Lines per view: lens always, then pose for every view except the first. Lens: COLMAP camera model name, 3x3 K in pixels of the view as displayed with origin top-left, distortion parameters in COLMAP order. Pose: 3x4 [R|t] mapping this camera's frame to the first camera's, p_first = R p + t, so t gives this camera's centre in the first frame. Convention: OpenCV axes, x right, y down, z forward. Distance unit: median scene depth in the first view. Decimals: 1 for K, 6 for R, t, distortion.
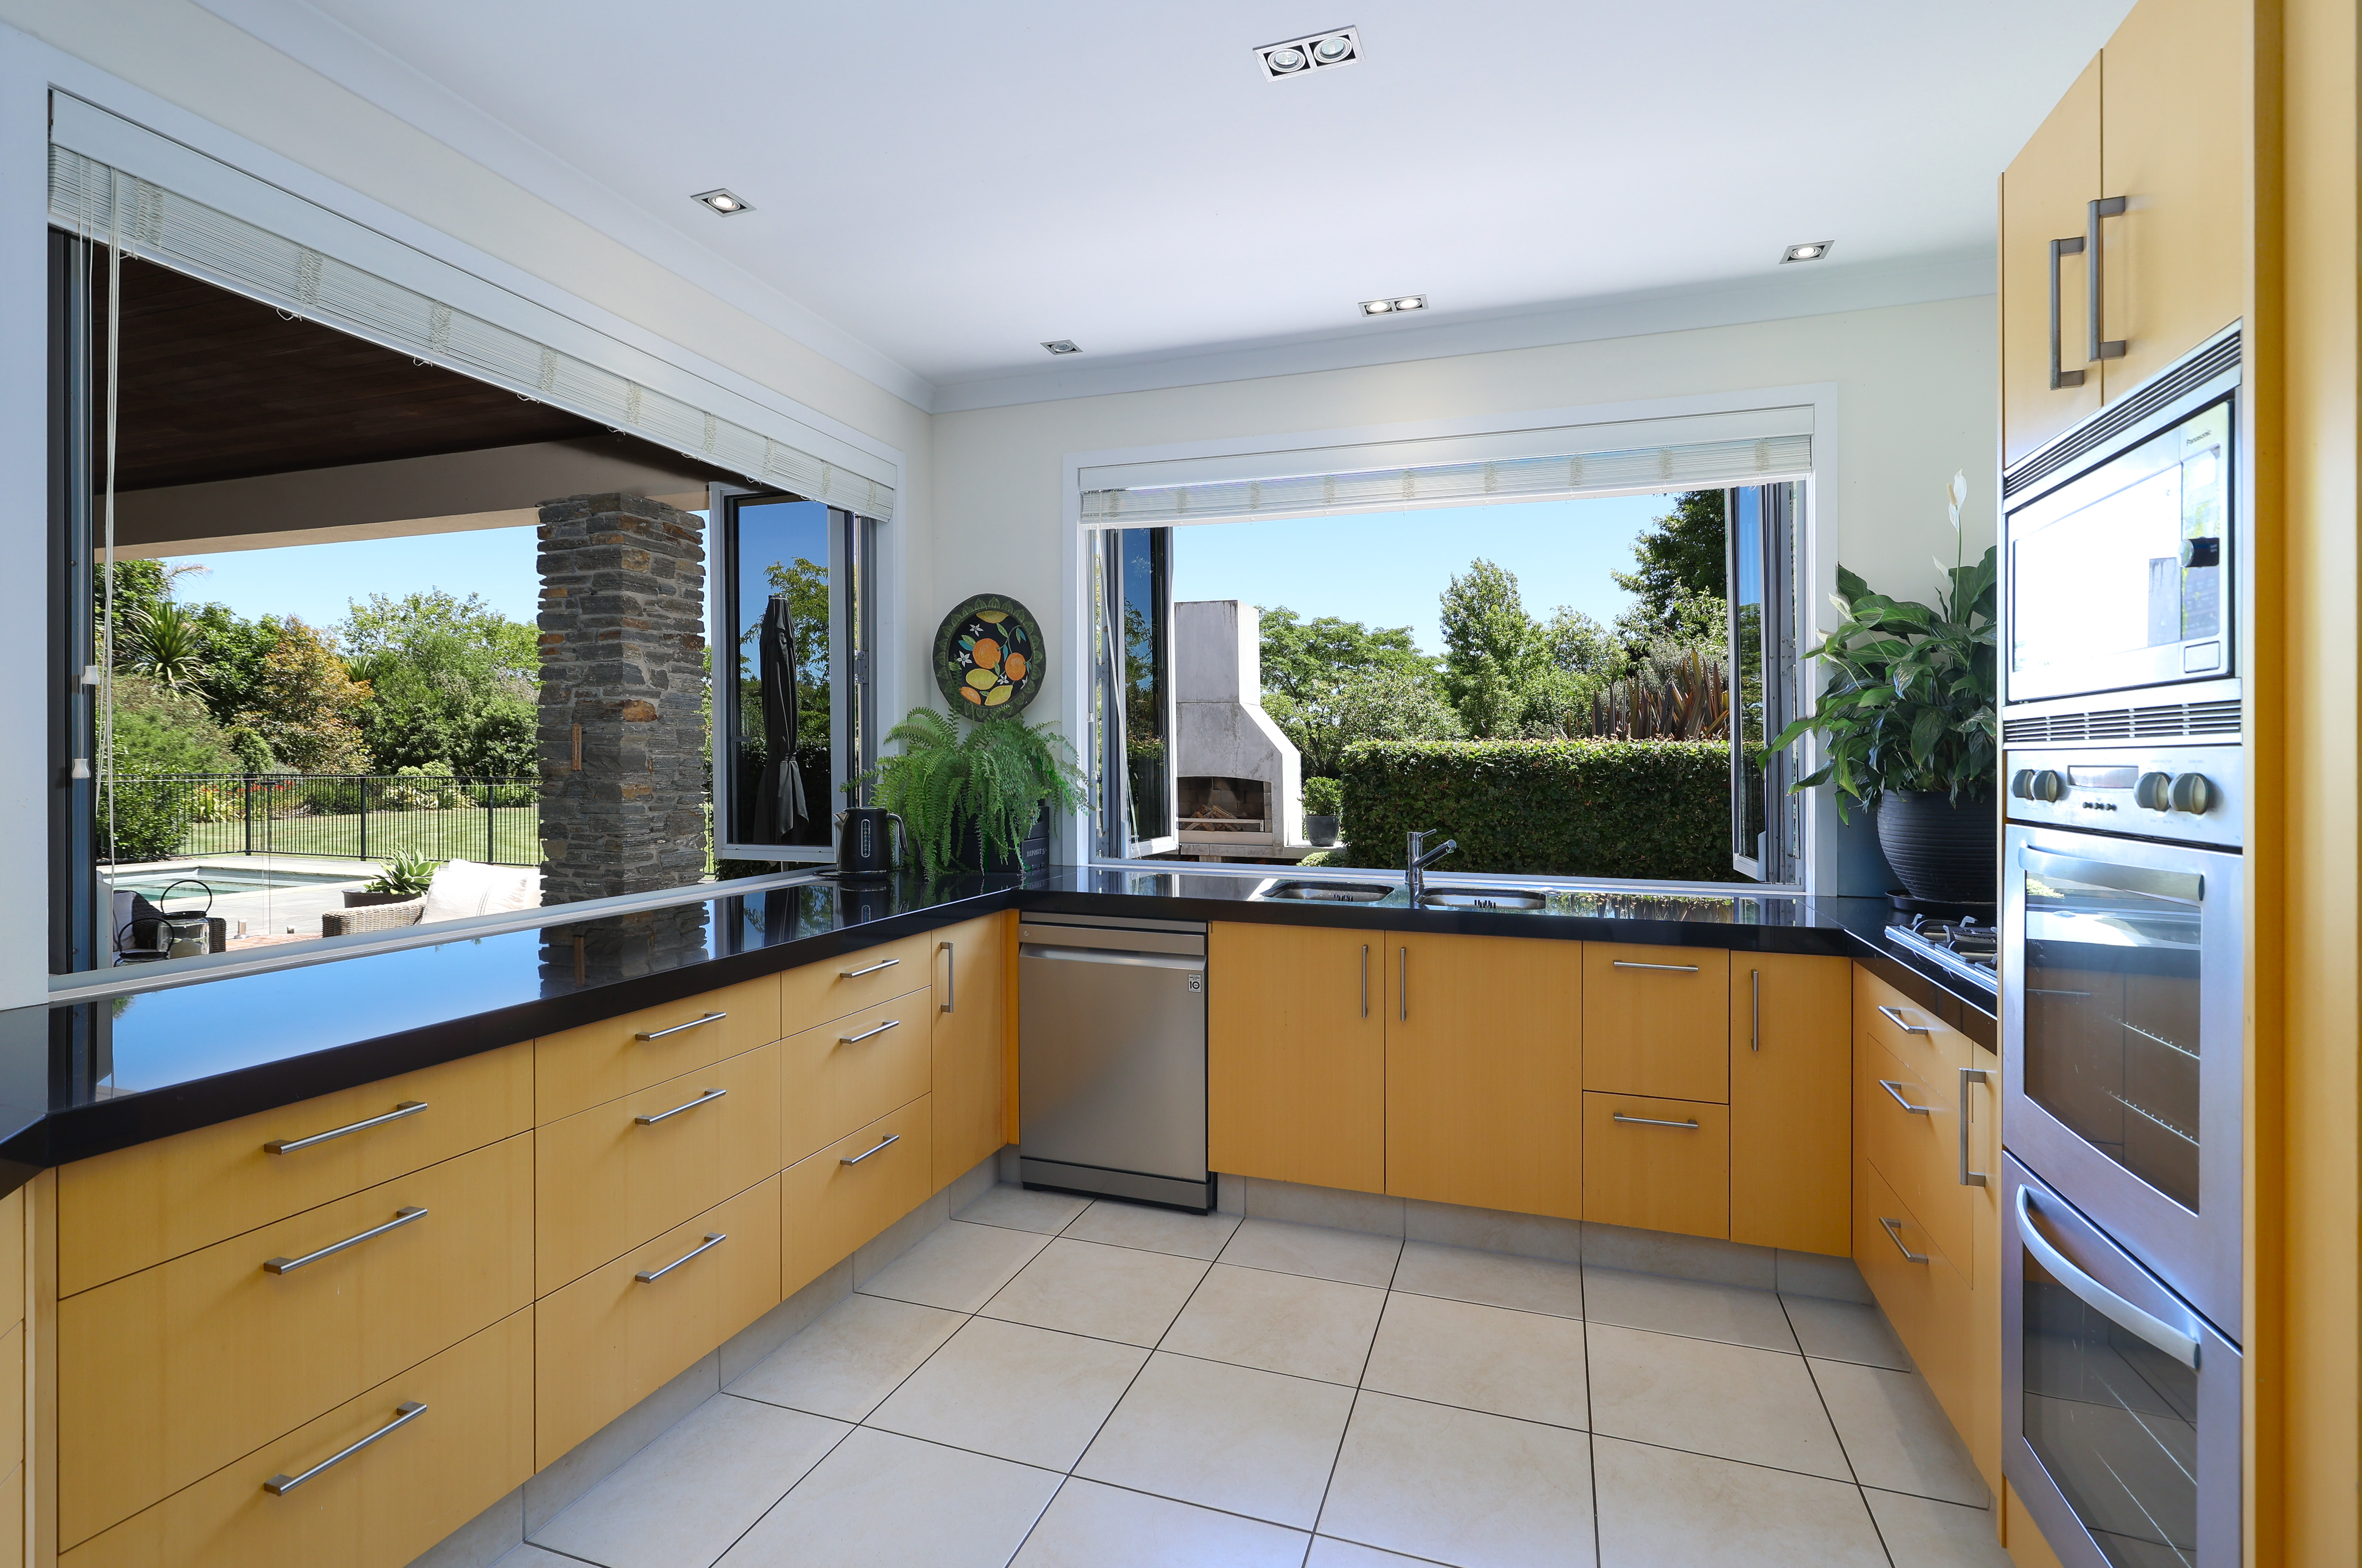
lens RADIAL K [[1094.0, 0, 1182.8], [0, 1094.0, 760.4], [0, 0, 1]] dist [-0.013016, 0.000013]
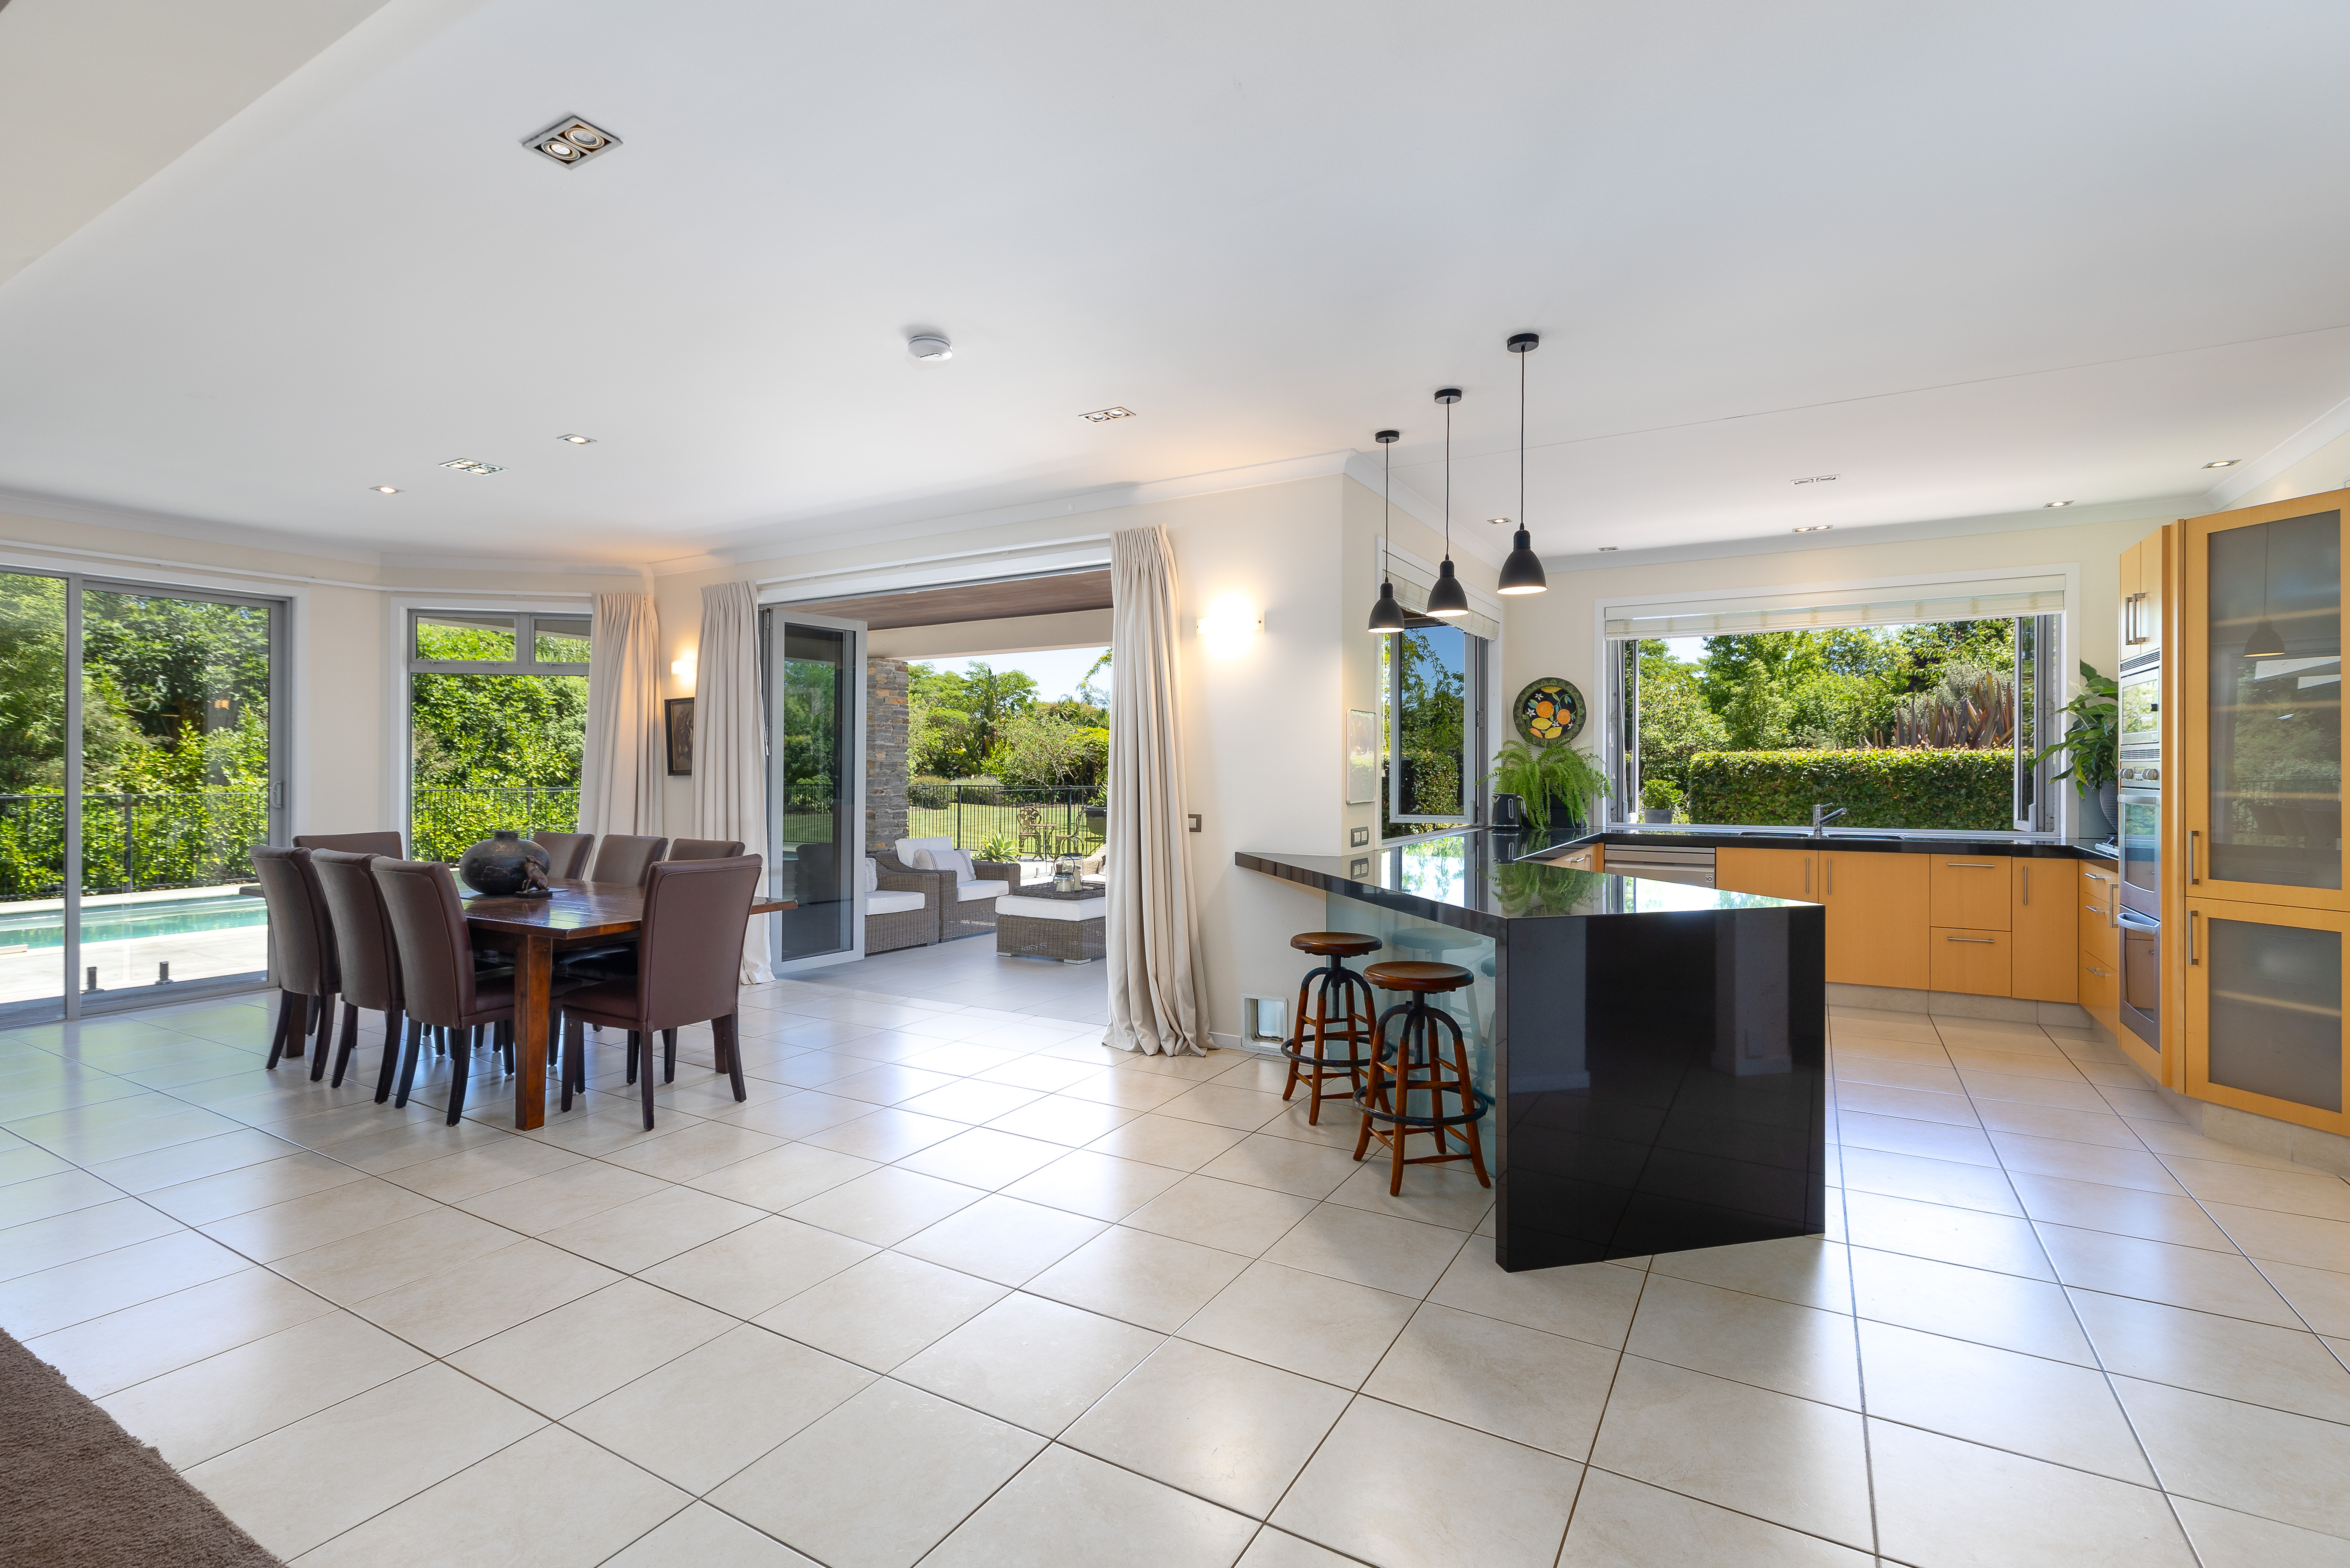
lens RADIAL K [[1077.1, 0, 1175.0], [0, 1077.1, 784.0], [0, 0, 1]] dist [0.000884, 0.000231]
pose [[0.978869, -0.005334, -0.204419, -0.210515], [0.008205, 0.999879, 0.013201, -0.001696], [0.204324, -0.014599, 0.978794, -0.440251]]
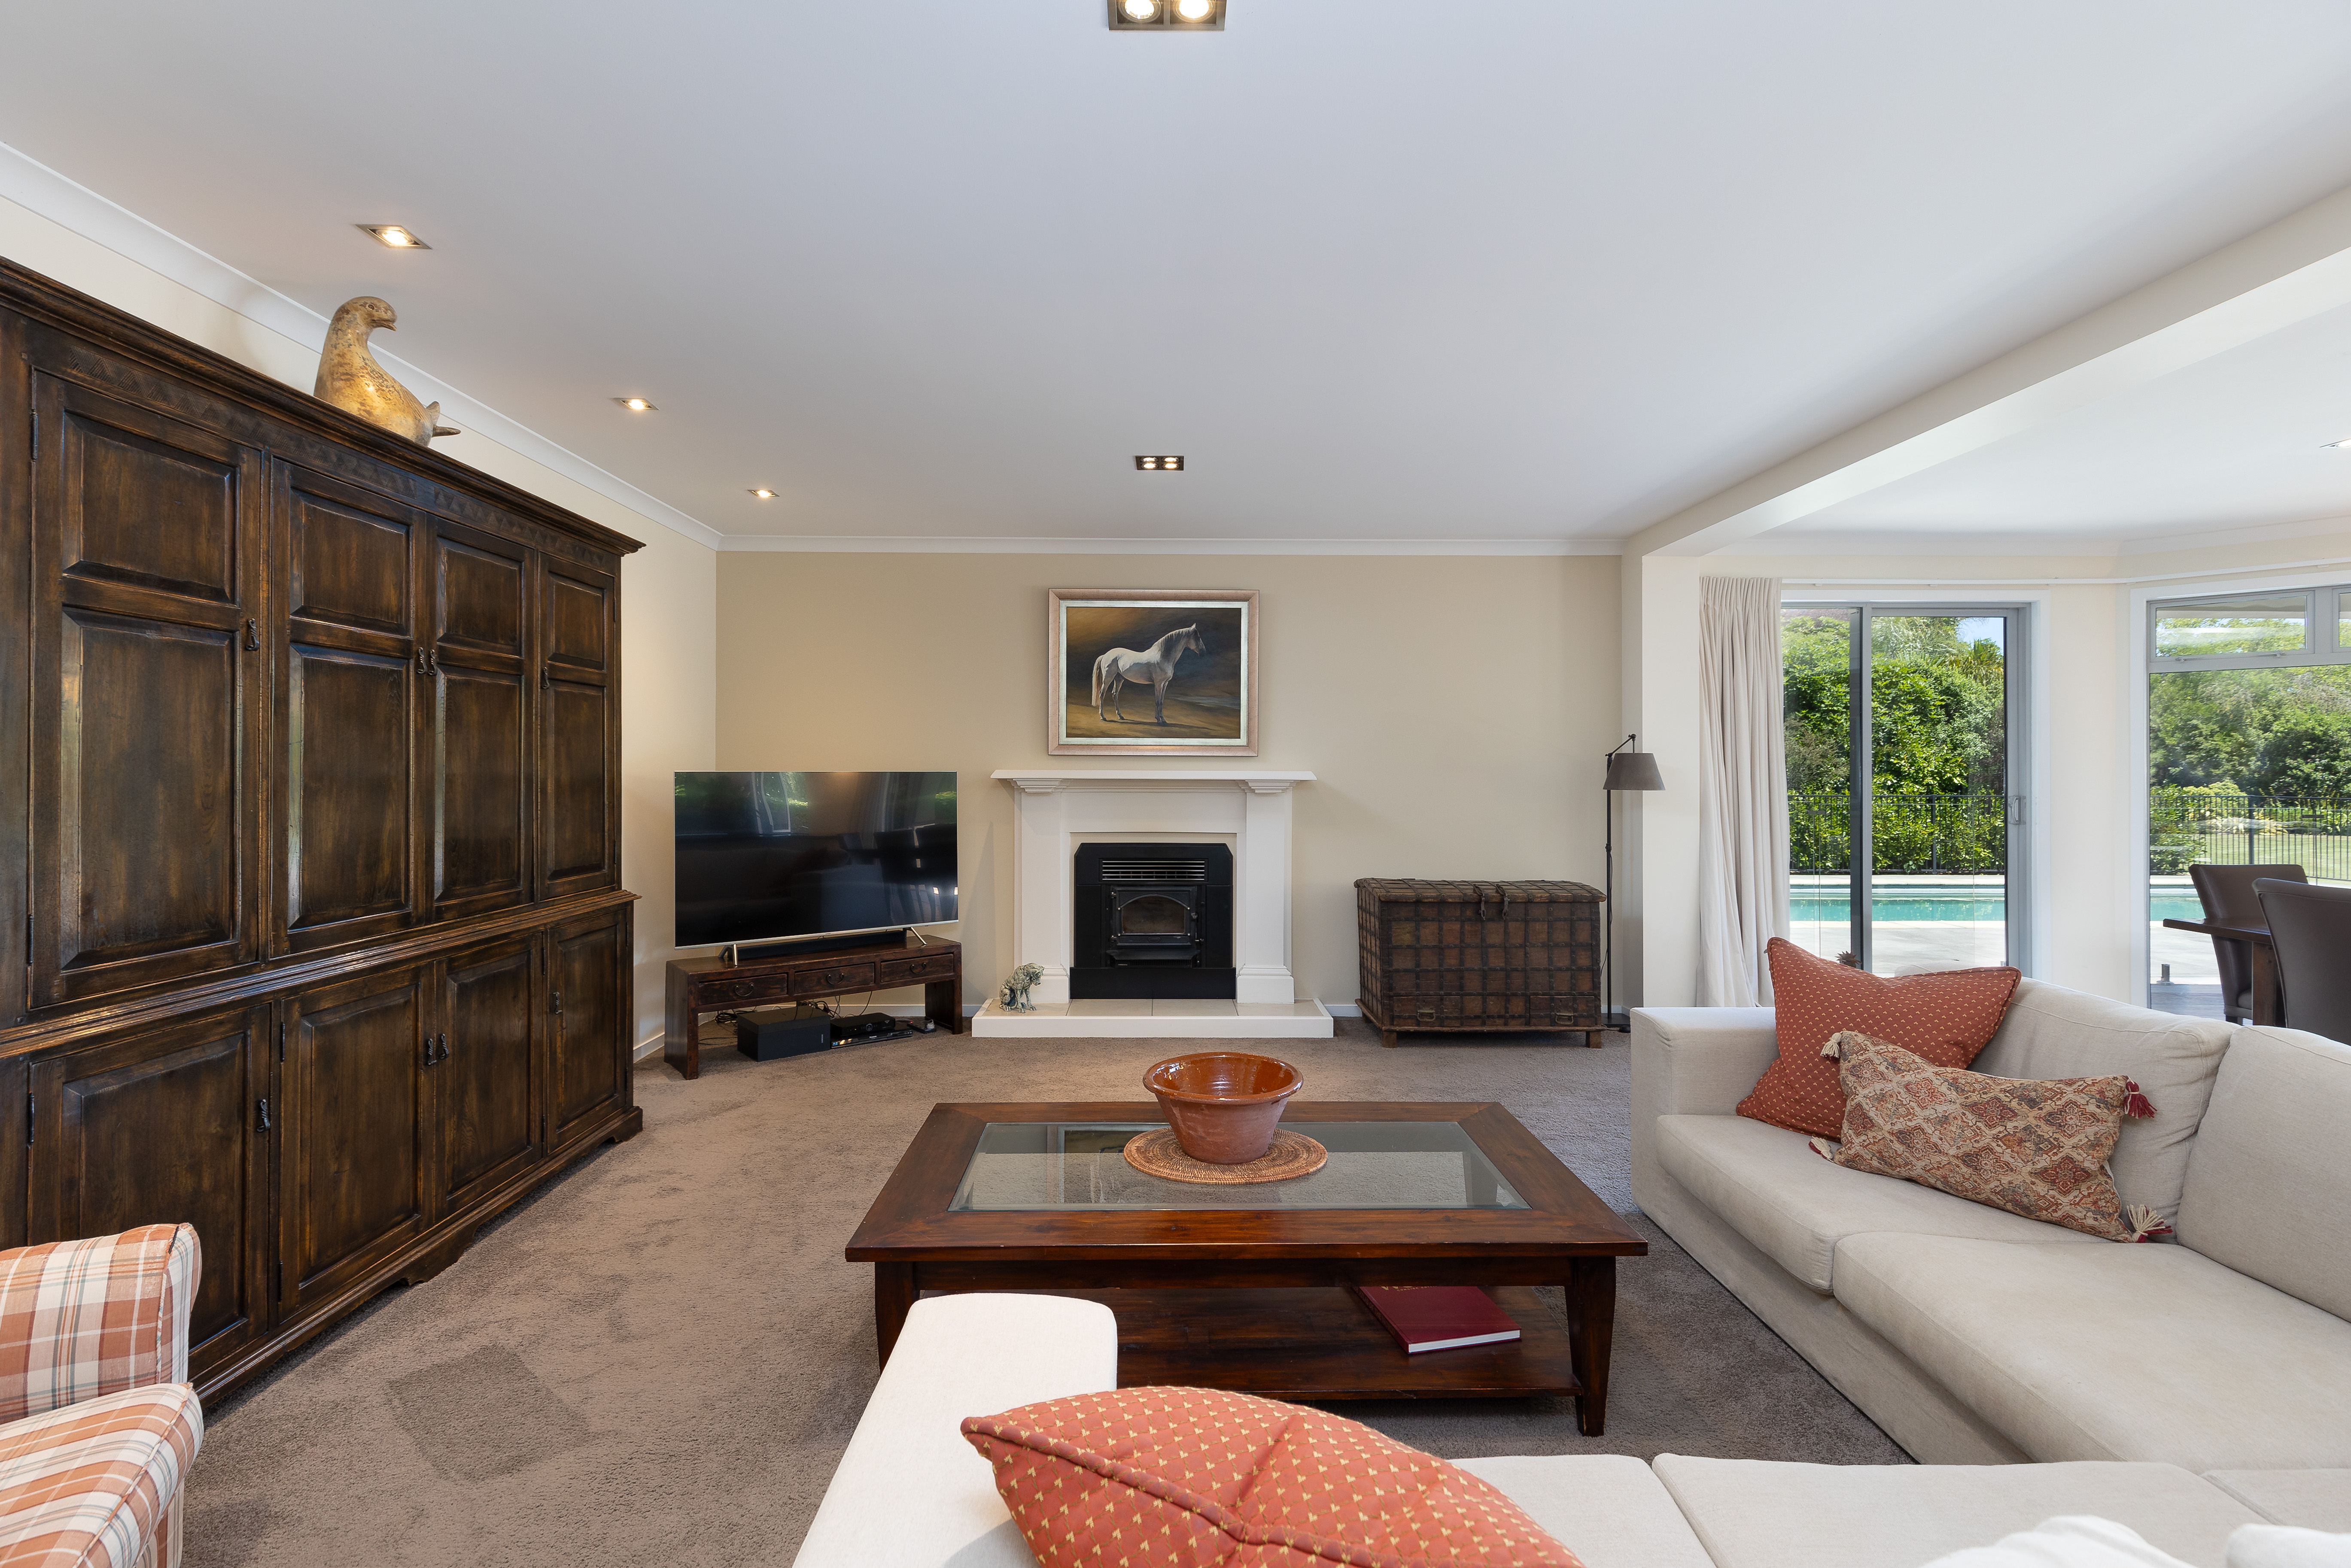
lens RADIAL K [[1107.0, 0, 1175.5], [0, 1107.0, 784.0], [0, 0, 1]] dist [0.001187, 0.000276]
pose [[0.330726, 0.001076, -0.943726, -0.413074], [0.001243, 0.999998, 0.001576, -0.001219], [0.943726, -0.001694, 0.330724, -0.636518]]
